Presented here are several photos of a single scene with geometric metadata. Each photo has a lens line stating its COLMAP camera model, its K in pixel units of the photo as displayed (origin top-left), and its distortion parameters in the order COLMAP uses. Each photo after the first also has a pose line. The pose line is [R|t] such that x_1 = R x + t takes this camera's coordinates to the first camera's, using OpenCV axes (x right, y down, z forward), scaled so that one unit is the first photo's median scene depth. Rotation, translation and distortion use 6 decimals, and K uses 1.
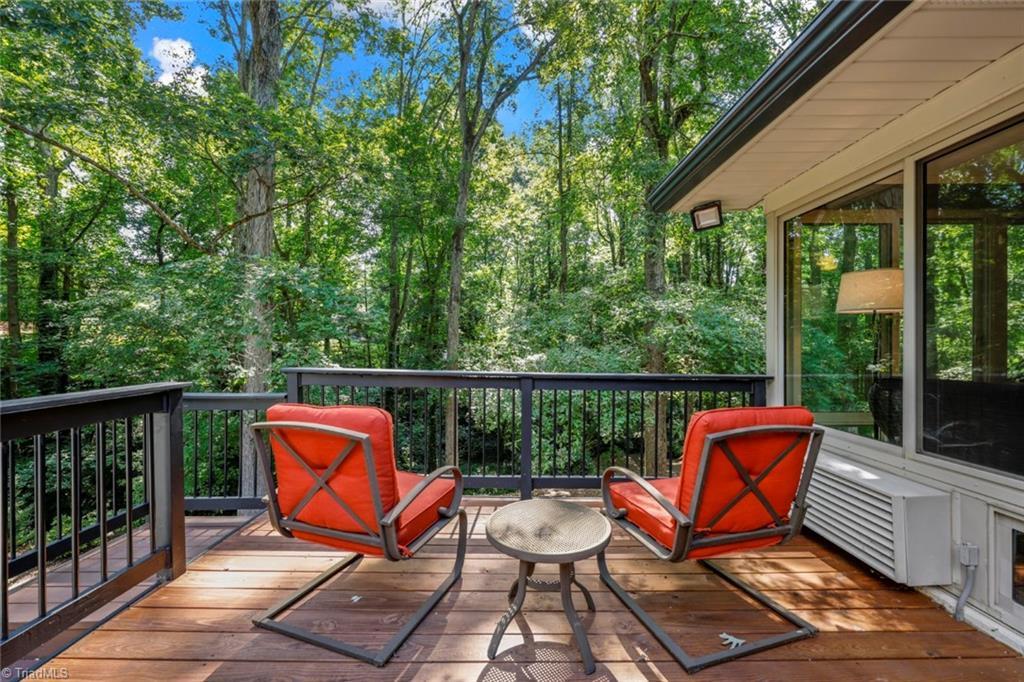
lens RADIAL K [[414.6, 0, 516.8], [0, 414.6, 342.6], [0, 0, 1]] dist [-0.003157, 0.000090]
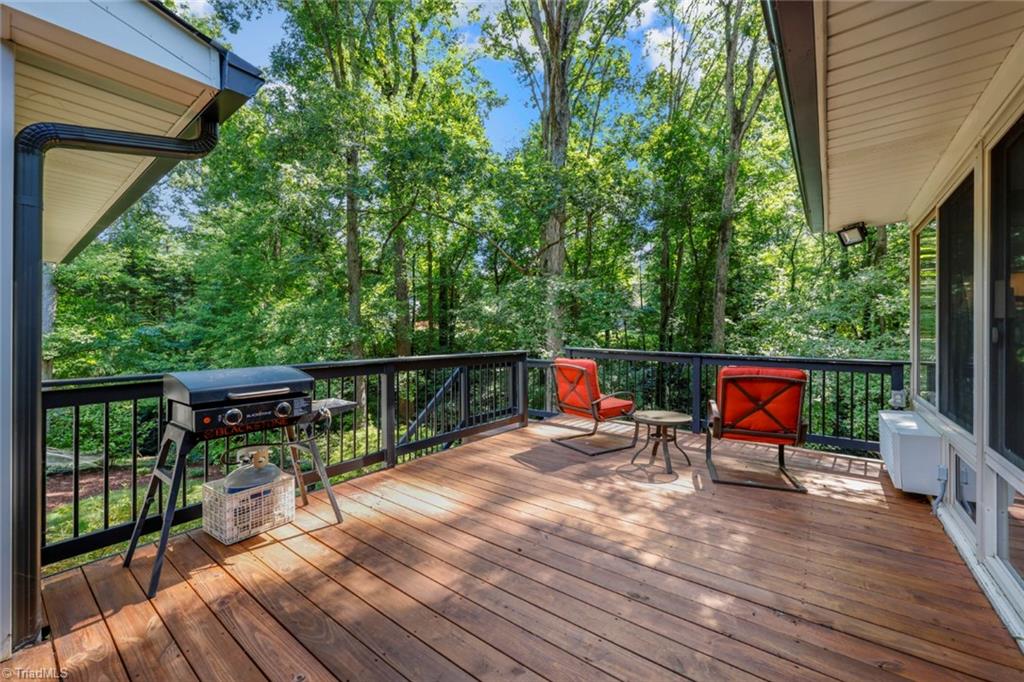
lens RADIAL K [[410.9, 0, 516.5], [0, 410.9, 334.8], [0, 0, 1]] dist [-0.001210, -0.000019]
pose [[0.793295, -0.000175, -0.608837, 0.049830], [0.002501, 0.999992, 0.002971, -0.000559], [0.608832, -0.003880, 0.793290, -0.076486]]
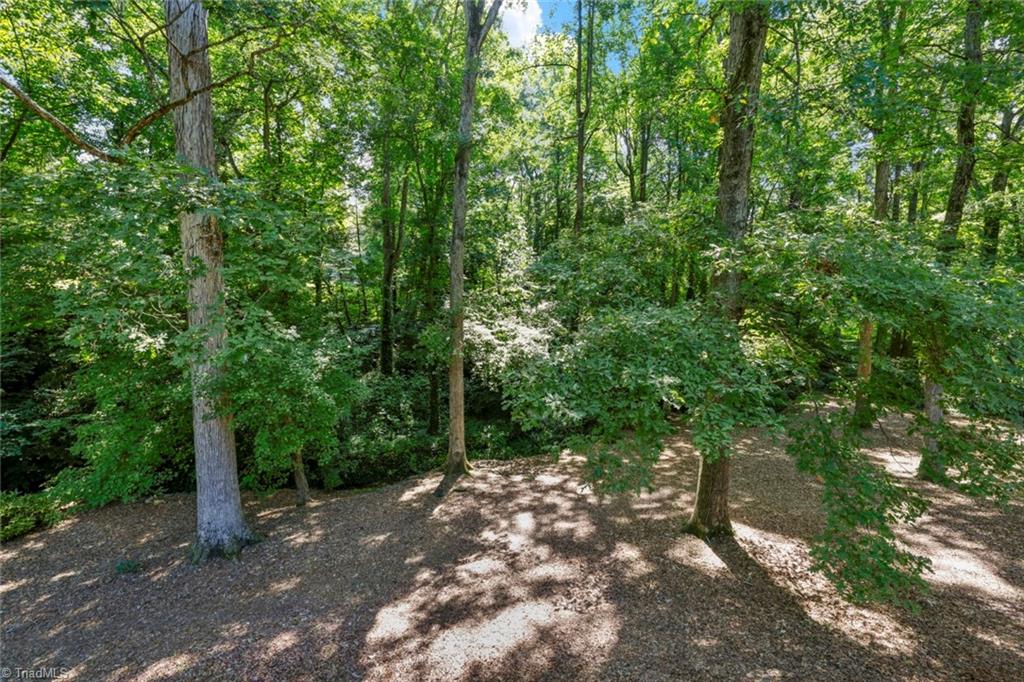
lens RADIAL K [[414.6, 0, 516.8], [0, 414.6, 342.6], [0, 0, 1]] dist [-0.003157, 0.000090]
pose [[0.999951, 0.009807, 0.001650, -0.023845], [-0.009940, 0.990779, 0.135120, -0.006553], [-0.000309, -0.135129, 0.990828, 0.108579]]
